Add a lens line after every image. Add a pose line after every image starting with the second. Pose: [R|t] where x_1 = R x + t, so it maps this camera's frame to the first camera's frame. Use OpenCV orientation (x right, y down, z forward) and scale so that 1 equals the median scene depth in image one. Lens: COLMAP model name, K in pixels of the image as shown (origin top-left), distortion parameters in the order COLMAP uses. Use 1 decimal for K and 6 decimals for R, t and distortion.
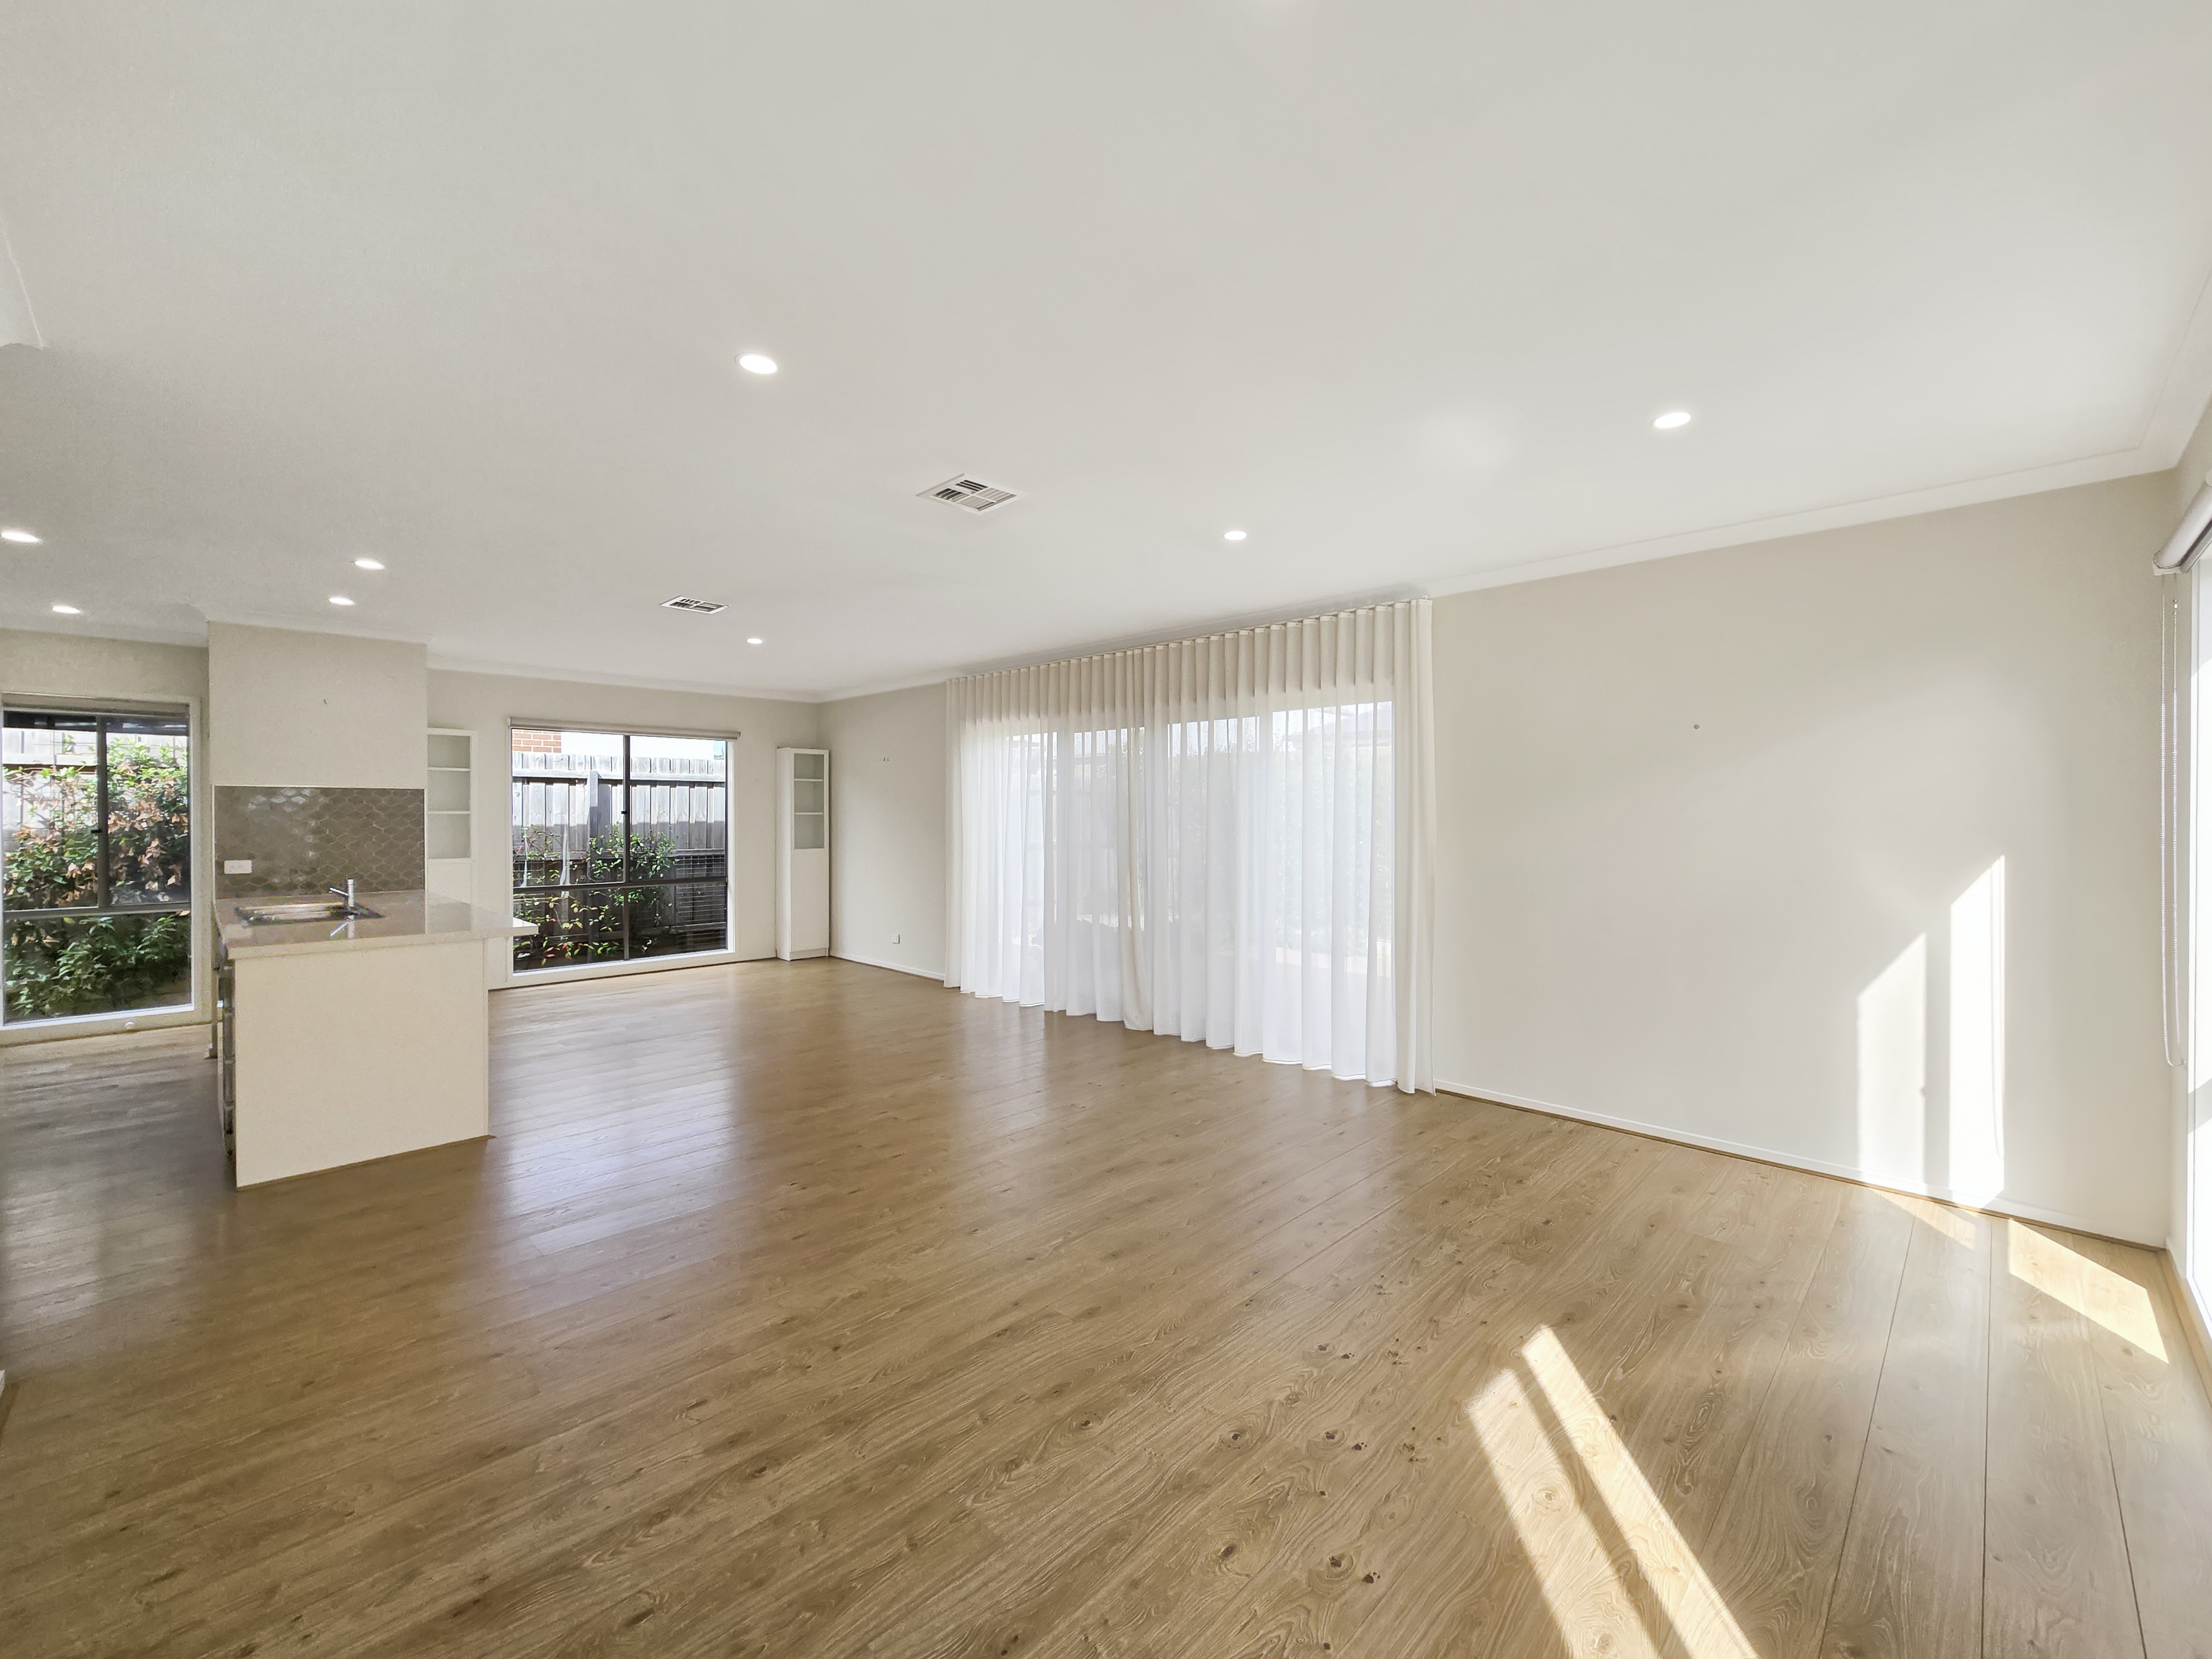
lens RADIAL K [[908.8, 0, 1097.3], [0, 908.8, 821.7], [0, 0, 1]] dist [-0.001375, 0.000429]
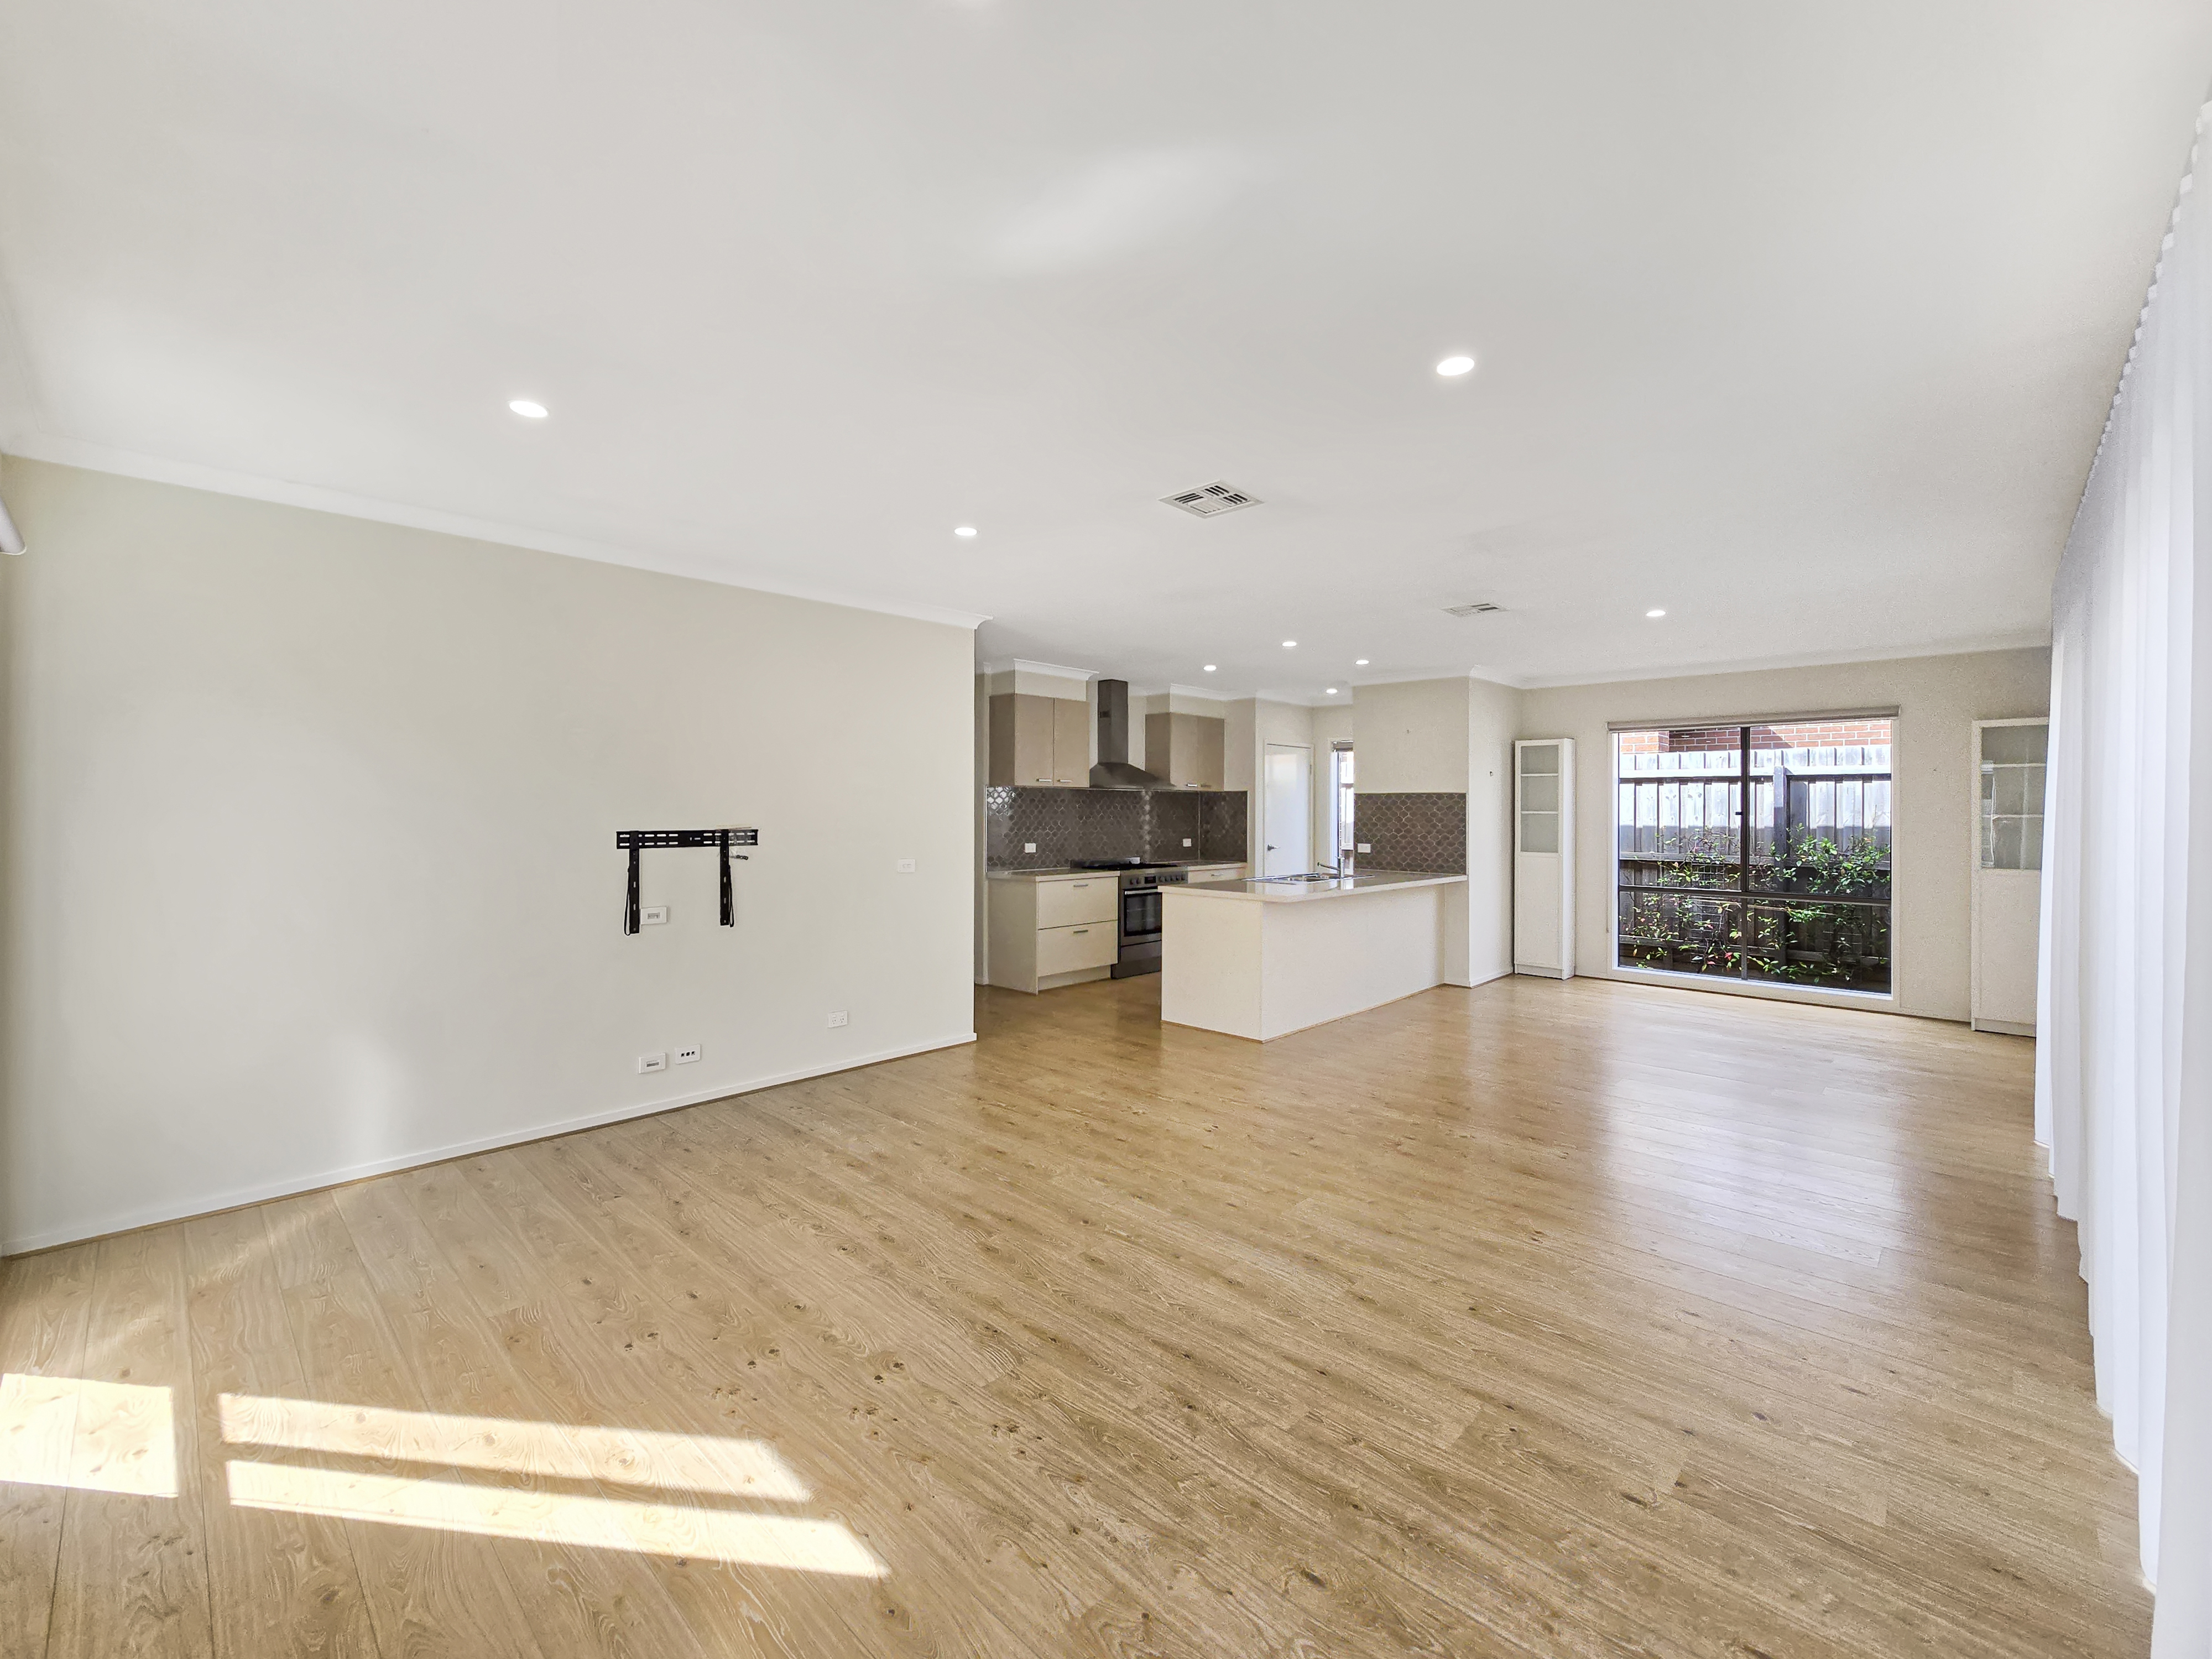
lens RADIAL K [[908.8, 0, 1097.3], [0, 908.8, 821.7], [0, 0, 1]] dist [-0.001375, 0.000429]
pose [[0.022553, 0.012171, -0.999672, 0.455894], [-0.013898, 0.999833, 0.011859, -0.004808], [0.999649, 0.013626, 0.022718, 0.445018]]
